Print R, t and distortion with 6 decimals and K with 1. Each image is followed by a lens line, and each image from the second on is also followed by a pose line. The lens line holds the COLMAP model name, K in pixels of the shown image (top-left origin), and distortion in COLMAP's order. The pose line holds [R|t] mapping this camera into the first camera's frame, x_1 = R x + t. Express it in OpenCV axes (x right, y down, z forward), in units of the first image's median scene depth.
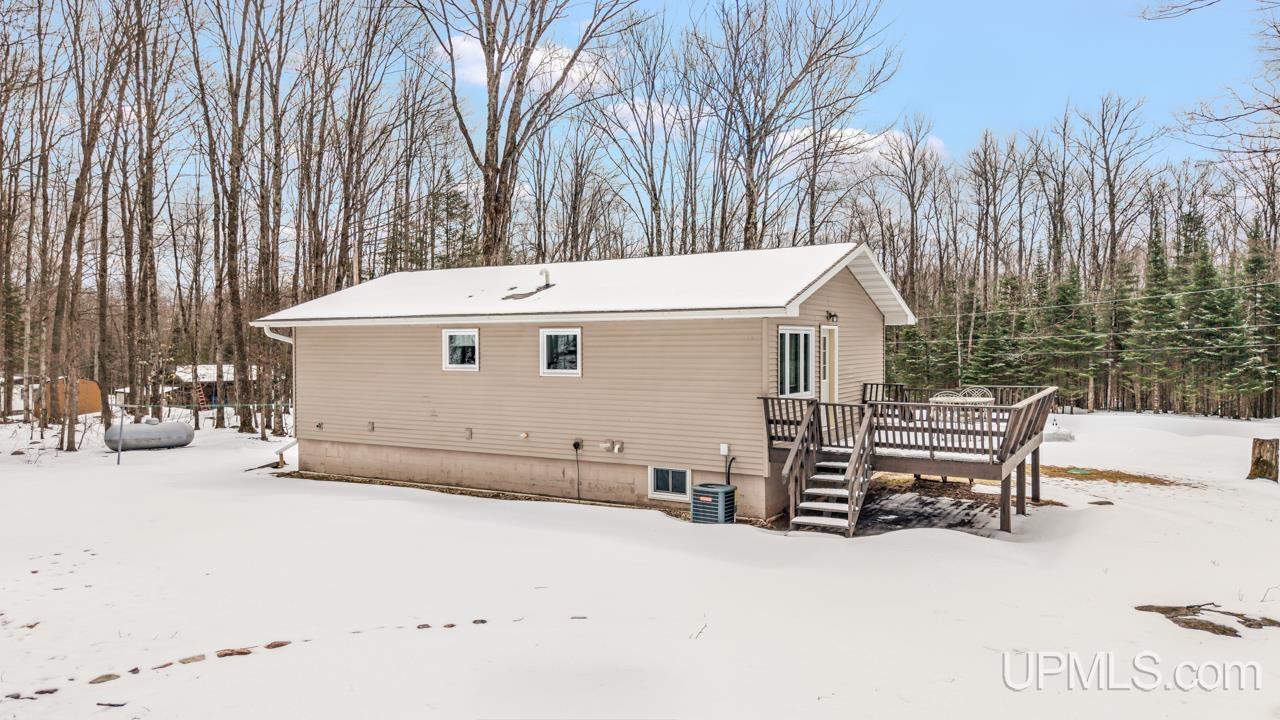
lens RADIAL K [[871.0, 0, 640.4], [0, 871.0, 359.3], [0, 0, 1]] dist [0.034605, -0.004429]
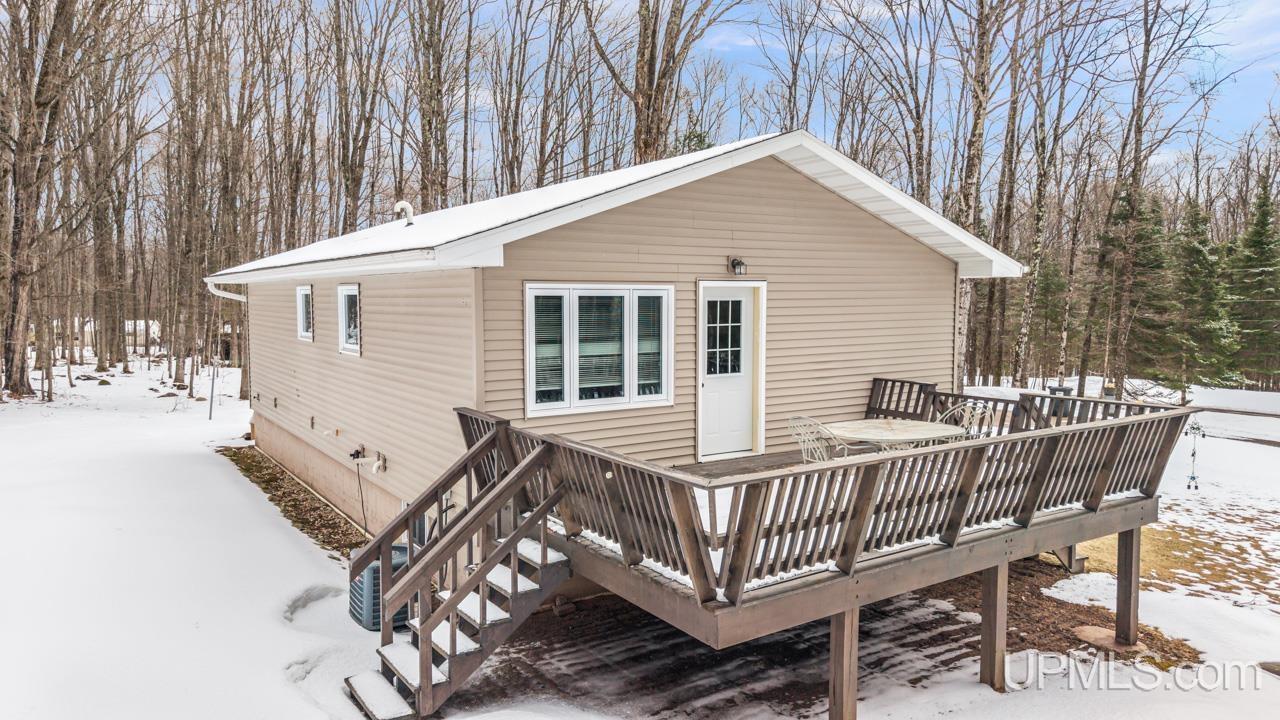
lens RADIAL K [[871.0, 0, 636.8], [0, 871.0, 353.9], [0, 0, 1]] dist [0.034605, -0.004429]
pose [[0.891934, 0.035803, -0.450746, 0.390366], [-0.014396, 0.998603, 0.050833, -0.017543], [0.451937, -0.038850, 0.891204, 0.413426]]
